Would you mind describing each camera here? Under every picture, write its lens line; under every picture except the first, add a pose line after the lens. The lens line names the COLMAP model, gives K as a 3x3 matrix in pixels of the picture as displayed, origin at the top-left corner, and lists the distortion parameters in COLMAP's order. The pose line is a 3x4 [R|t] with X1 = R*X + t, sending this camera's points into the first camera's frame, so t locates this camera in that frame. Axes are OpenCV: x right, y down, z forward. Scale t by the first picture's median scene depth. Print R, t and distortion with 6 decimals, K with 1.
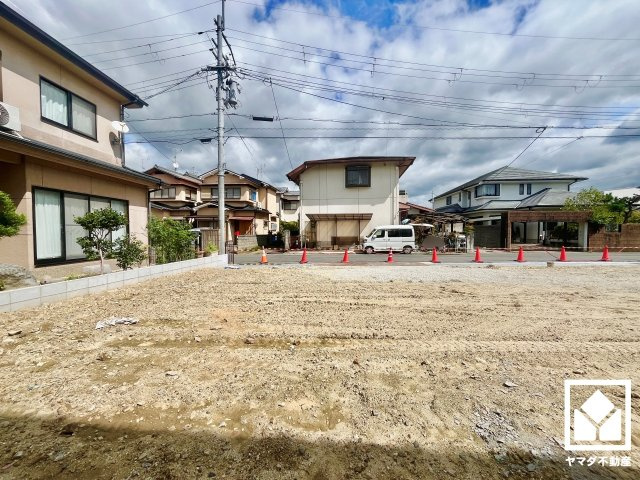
lens RADIAL K [[260.1, 0, 318.1], [0, 260.1, 240.3], [0, 0, 1]] dist [-0.002377, -0.000091]
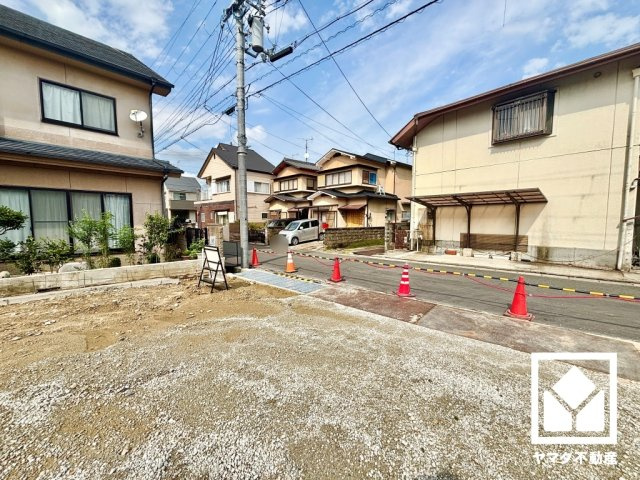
lens RADIAL K [[257.7, 0, 320.0], [0, 257.7, 240.0], [0, 0, 1]] dist [0.000402, 0.000006]
pose [[0.763857, 0.051136, -0.643356, 0.190041], [-0.021828, 0.998333, 0.053434, -0.024036], [0.645016, -0.026773, 0.763700, 0.349037]]
